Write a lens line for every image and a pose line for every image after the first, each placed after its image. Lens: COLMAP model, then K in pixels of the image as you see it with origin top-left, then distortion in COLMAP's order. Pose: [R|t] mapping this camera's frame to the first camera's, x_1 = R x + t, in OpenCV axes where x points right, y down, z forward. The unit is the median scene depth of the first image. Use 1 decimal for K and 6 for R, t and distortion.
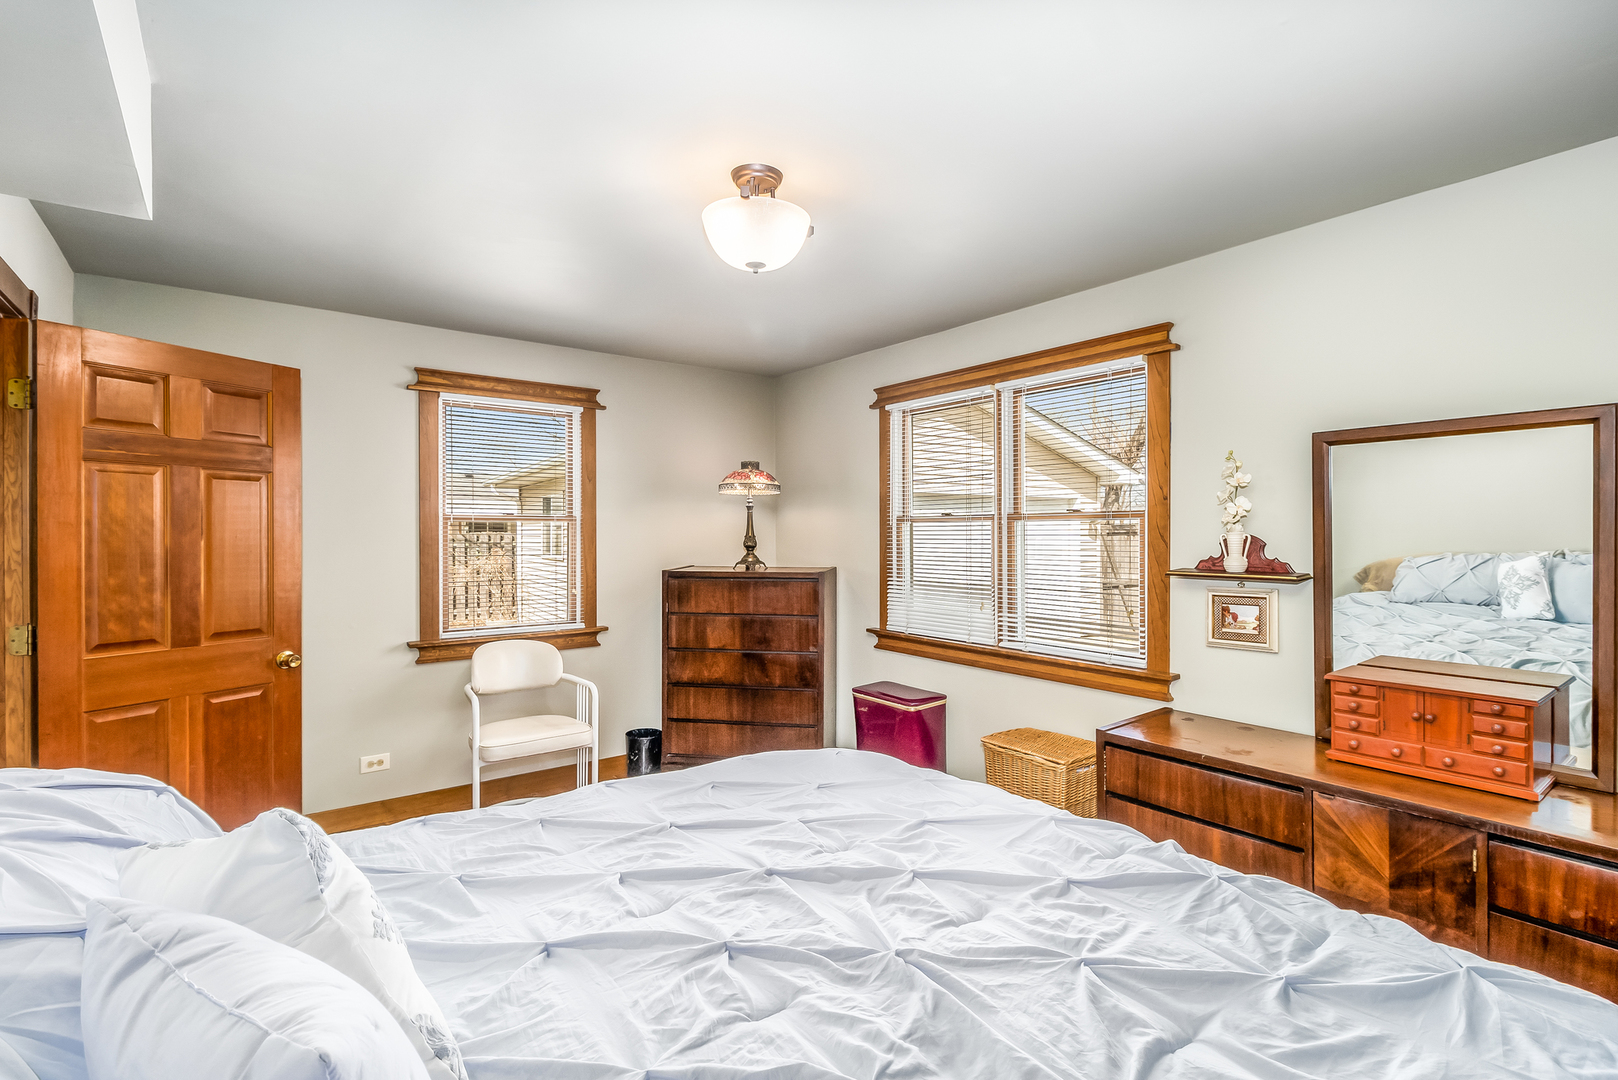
lens RADIAL K [[746.3, 0, 804.9], [0, 746.3, 535.5], [0, 0, 1]] dist [-0.011223, -0.001875]
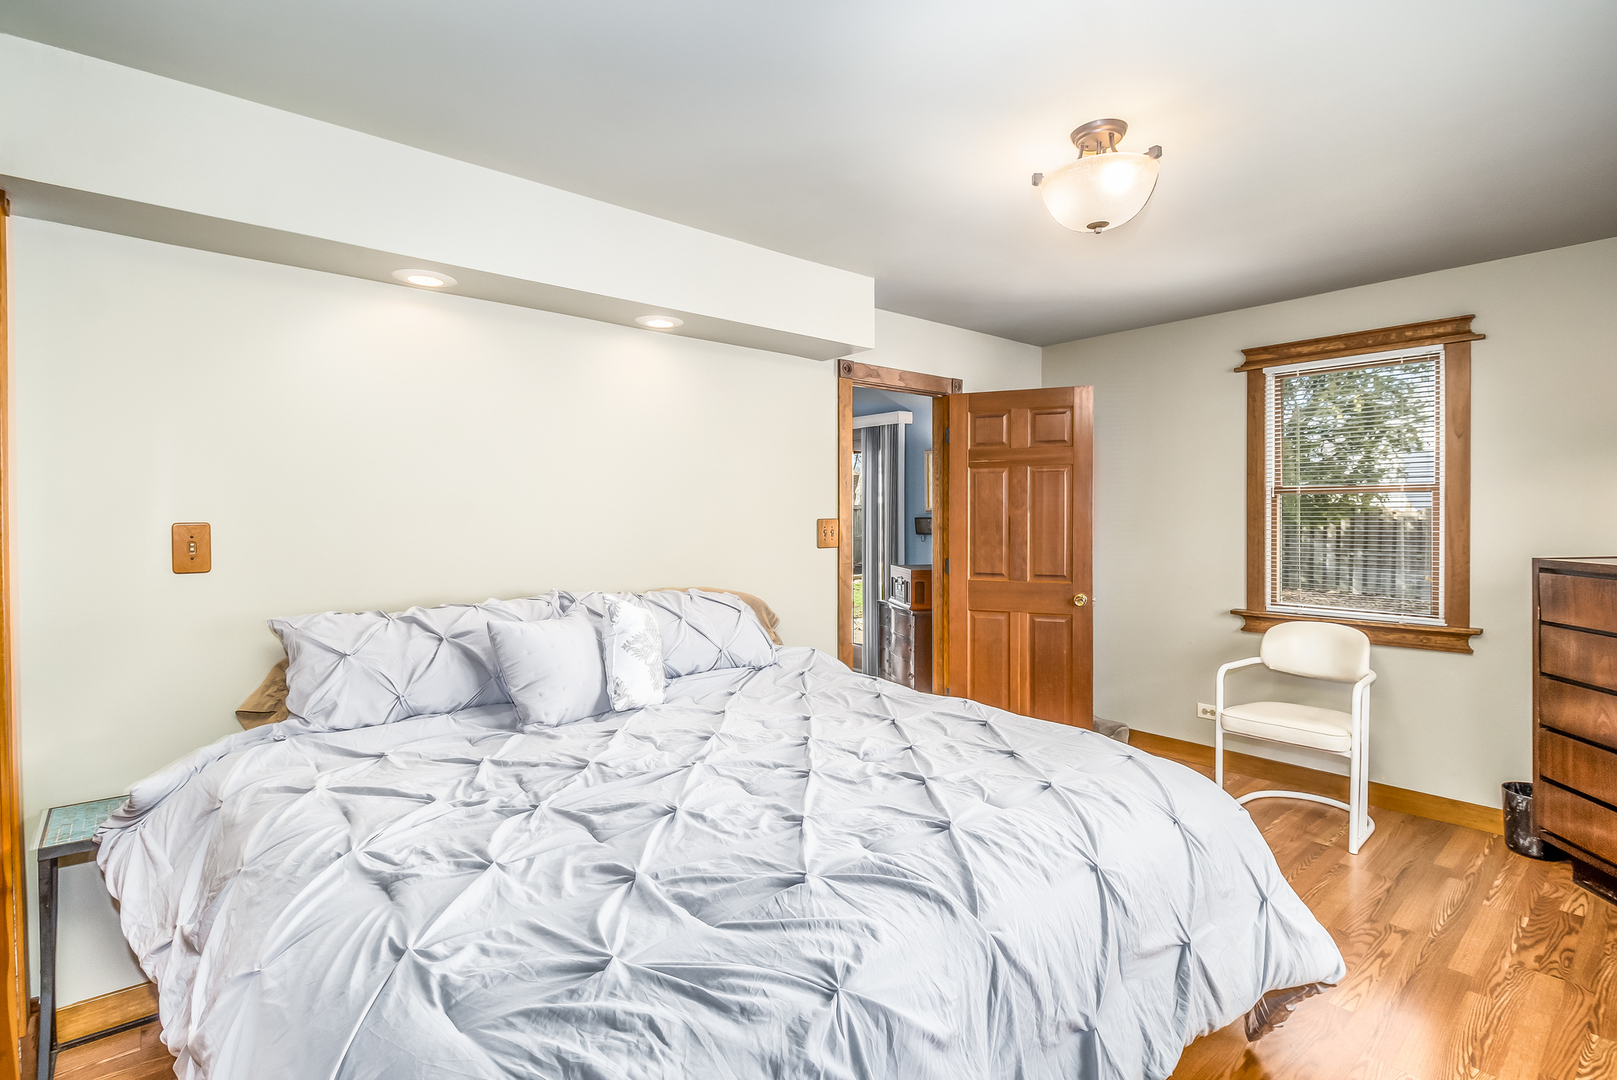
lens RADIAL K [[745.8, 0, 808.8], [0, 745.8, 530.9], [0, 0, 1]] dist [-0.011223, -0.001875]
pose [[0.044822, 0.021218, -0.998770, 0.576335], [0.002110, 0.999770, 0.021334, 0.007539], [0.998993, -0.003064, 0.044767, 0.386772]]
